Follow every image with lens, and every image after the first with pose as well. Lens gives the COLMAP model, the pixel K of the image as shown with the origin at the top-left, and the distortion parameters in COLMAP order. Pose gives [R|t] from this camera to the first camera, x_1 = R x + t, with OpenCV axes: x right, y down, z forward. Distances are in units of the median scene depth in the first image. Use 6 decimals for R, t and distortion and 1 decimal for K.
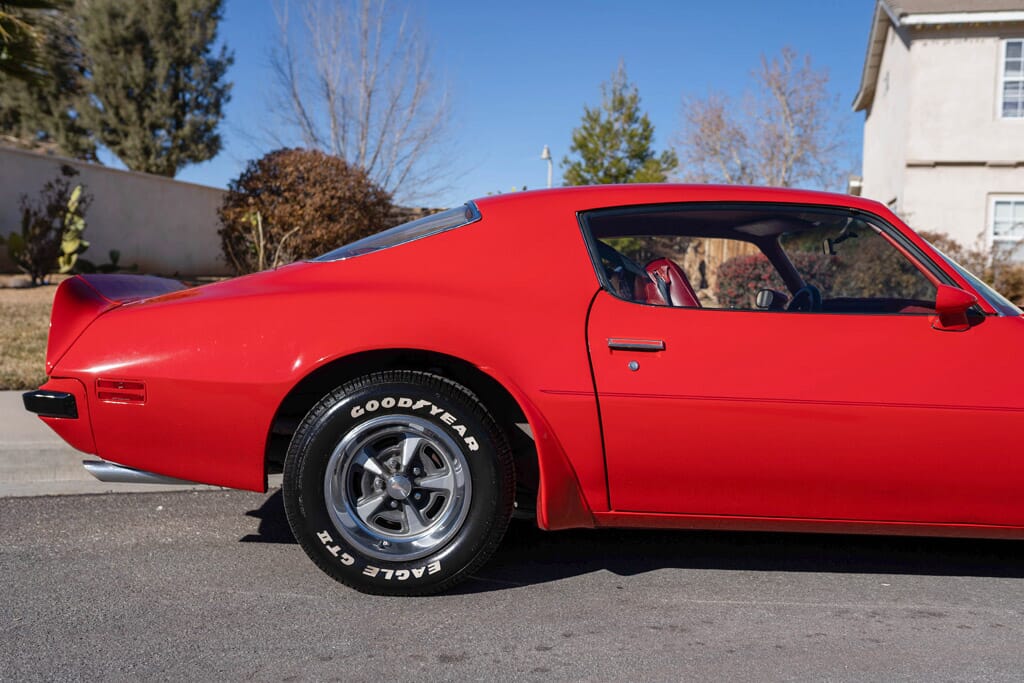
lens RADIAL K [[1032.0, 0, 510.3], [0, 1032.0, 333.5], [0, 0, 1]] dist [-0.035677, 0.000000]
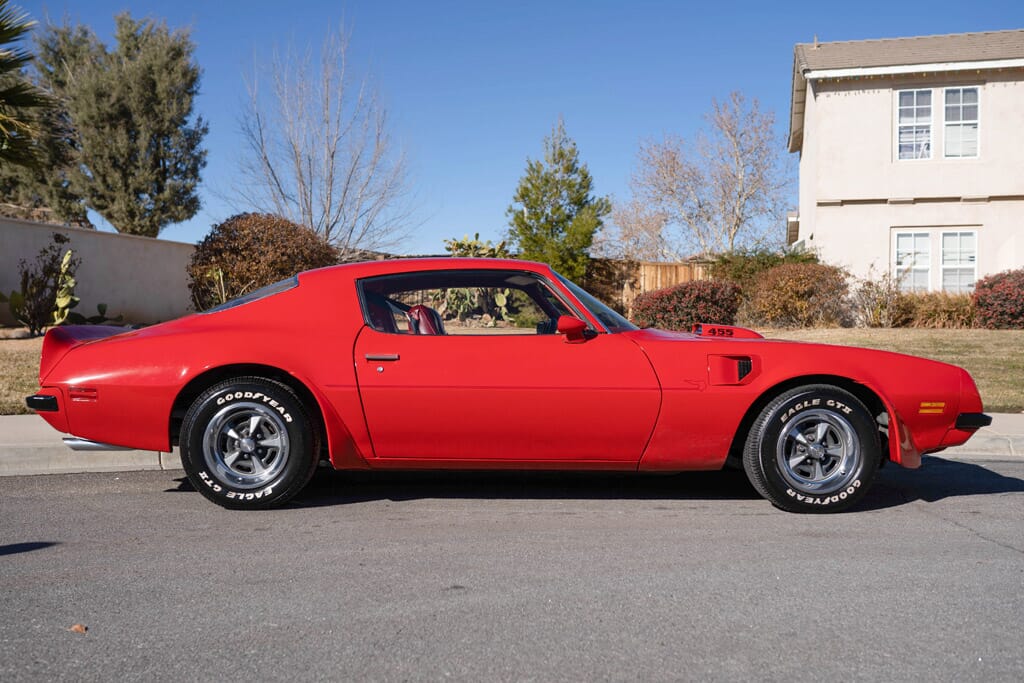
lens RADIAL K [[1032.0, 0, 519.6], [0, 1032.0, 335.9], [0, 0, 1]] dist [-0.035677, 0.000000]
pose [[0.999484, -0.031057, 0.008247, 0.056854], [0.031317, 0.998948, -0.033503, 0.006799], [-0.007198, 0.033744, 0.999405, -0.120838]]
